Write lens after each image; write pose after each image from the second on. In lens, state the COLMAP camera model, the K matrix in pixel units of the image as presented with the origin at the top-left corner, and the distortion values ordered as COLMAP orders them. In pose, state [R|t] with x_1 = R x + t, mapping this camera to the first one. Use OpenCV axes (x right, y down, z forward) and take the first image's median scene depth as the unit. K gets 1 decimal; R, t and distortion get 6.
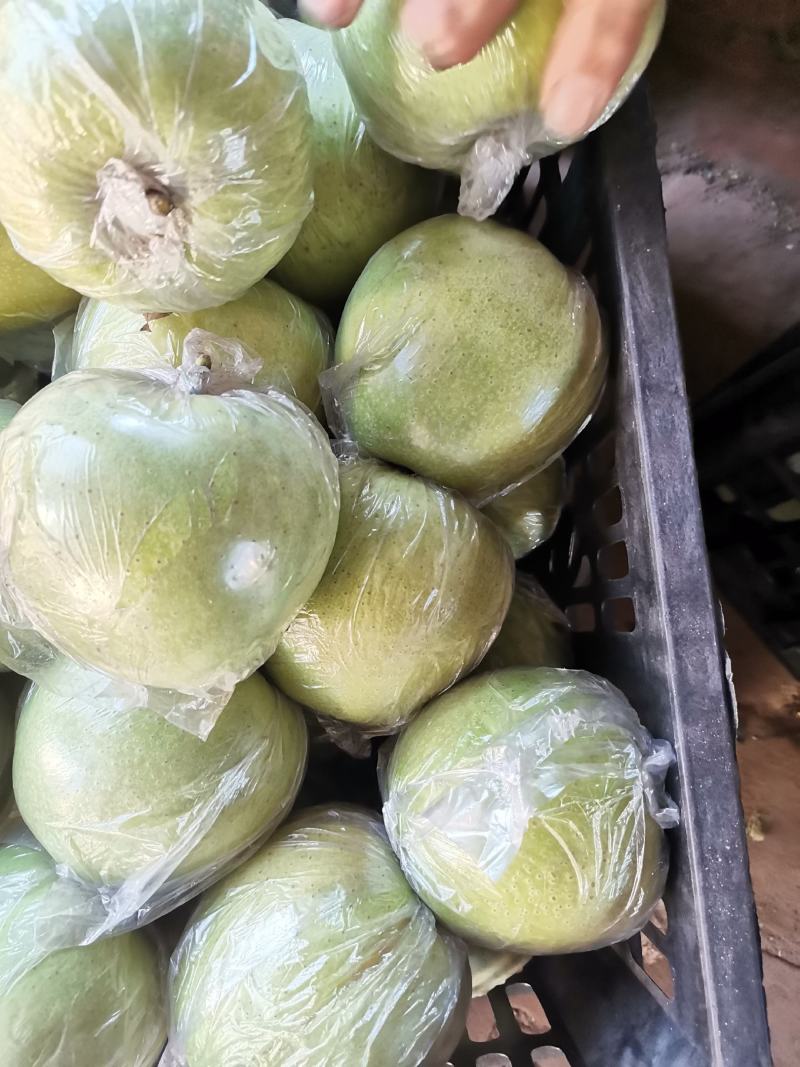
lens RADIAL K [[802.0, 0, 394.0], [0, 802.0, 533.7], [0, 0, 1]] dist [0.082847, -0.124689]
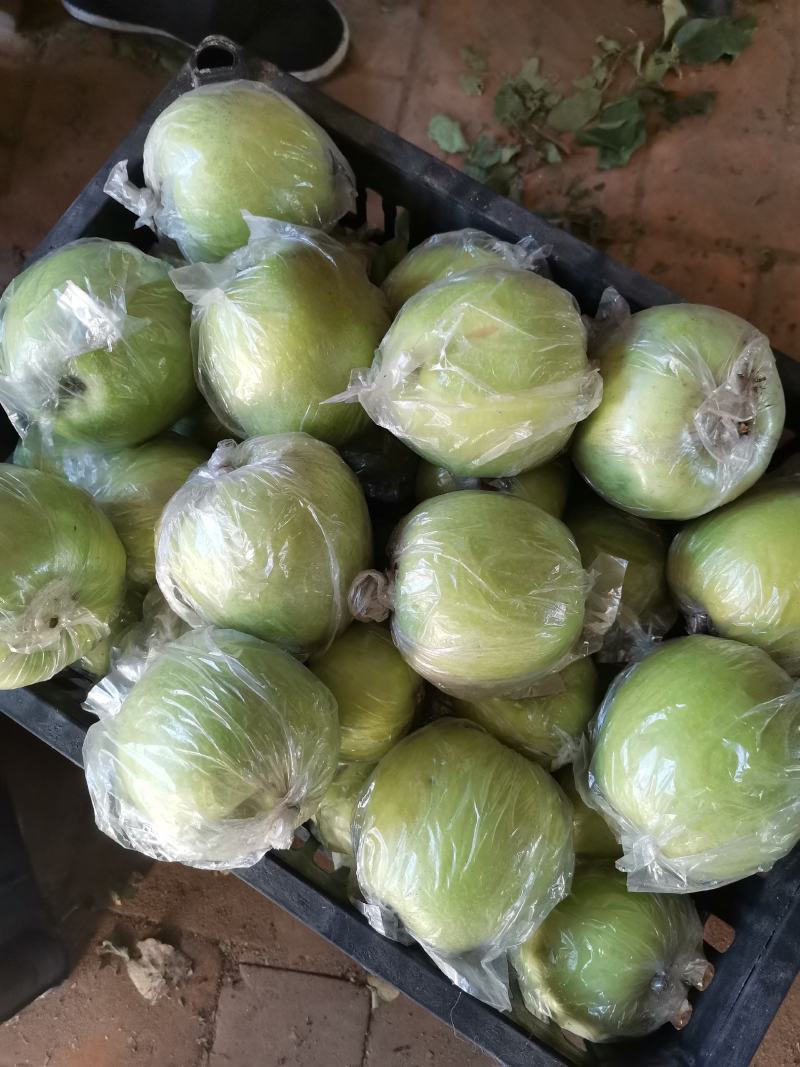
lens RADIAL K [[799.6, 0, 400.0], [0, 799.6, 533.5], [0, 0, 1]] dist [0.080473, -0.113754]
pose [[0.951800, -0.306605, -0.008309, 1.733026], [0.305457, 0.949994, -0.064868, 0.107597], [0.027782, 0.059204, 0.997859, -0.453240]]
